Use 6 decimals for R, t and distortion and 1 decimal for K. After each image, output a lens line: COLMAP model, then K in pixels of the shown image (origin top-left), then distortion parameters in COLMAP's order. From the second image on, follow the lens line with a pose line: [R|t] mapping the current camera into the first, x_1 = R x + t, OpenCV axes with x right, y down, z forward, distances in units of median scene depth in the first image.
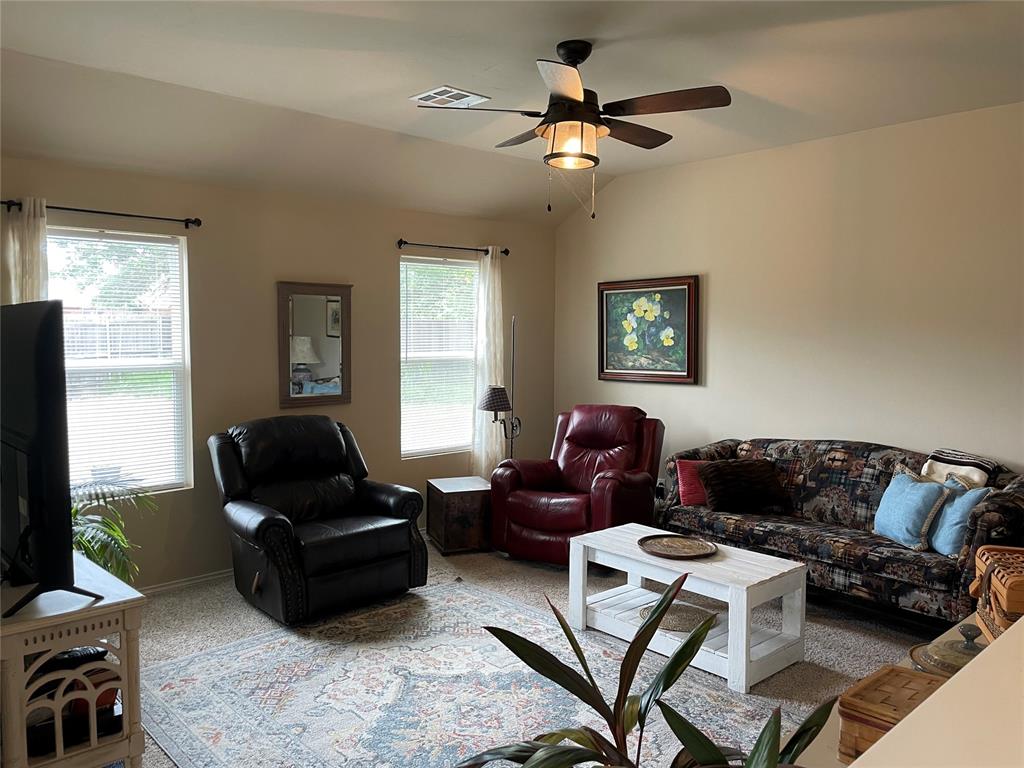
lens RADIAL K [[774.9, 0, 514.1], [0, 774.9, 379.6], [0, 0, 1]] dist [0.085337, -0.103905]
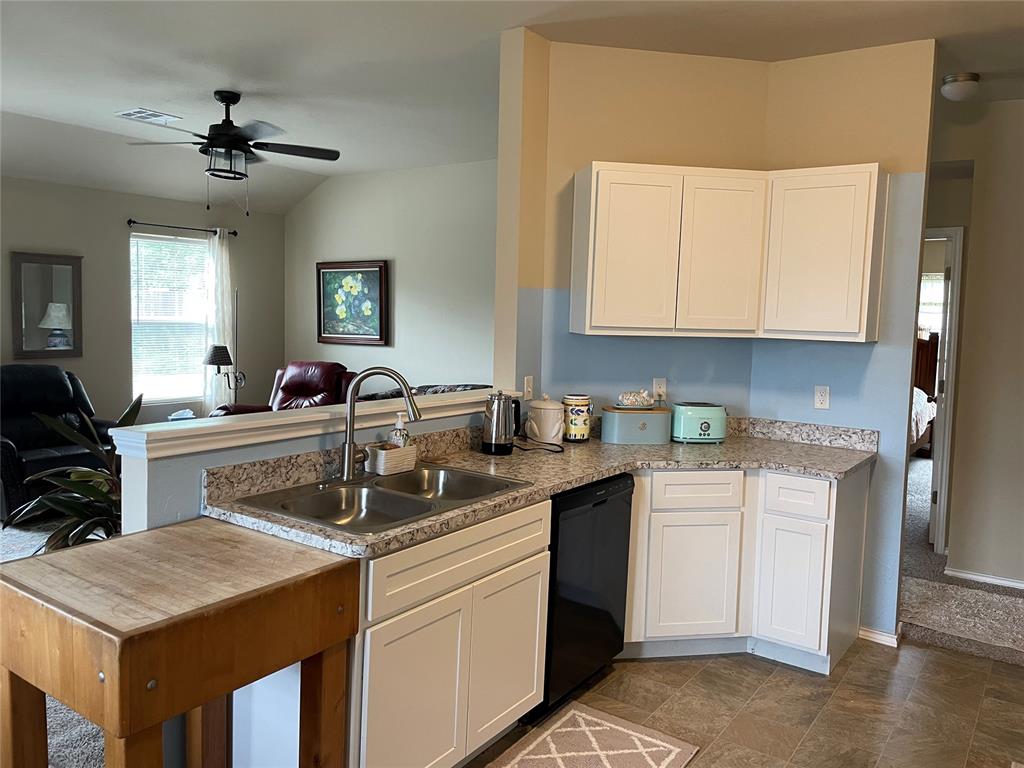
lens RADIAL K [[774.9, 0, 510.1], [0, 774.9, 378.7], [0, 0, 1]] dist [0.085337, -0.103905]
pose [[0.975487, 0.001868, 0.220050, 0.148702], [-0.007207, 0.999699, 0.023462, 0.028553], [-0.219940, -0.024472, 0.975206, -0.285601]]
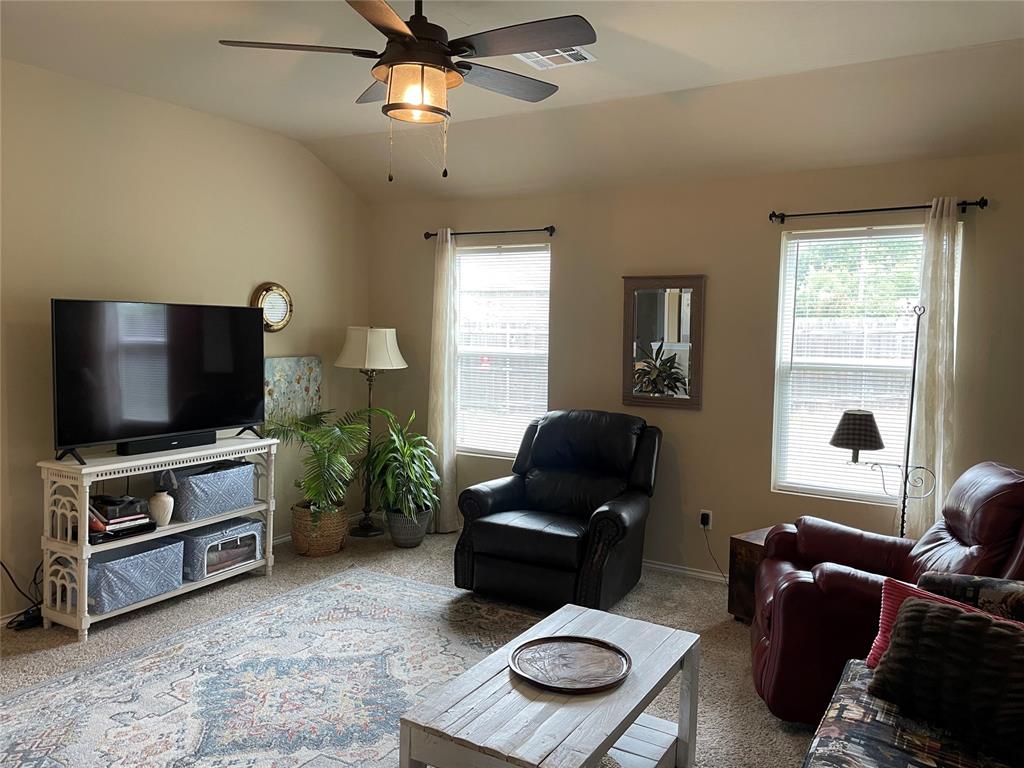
lens RADIAL K [[774.9, 0, 508.4], [0, 774.9, 379.7], [0, 0, 1]] dist [0.085337, -0.103905]
pose [[0.283631, 0.072629, -0.956179, 0.526977], [-0.075094, 0.995748, 0.053359, -0.032100], [0.955989, 0.056669, 0.287879, 0.503457]]
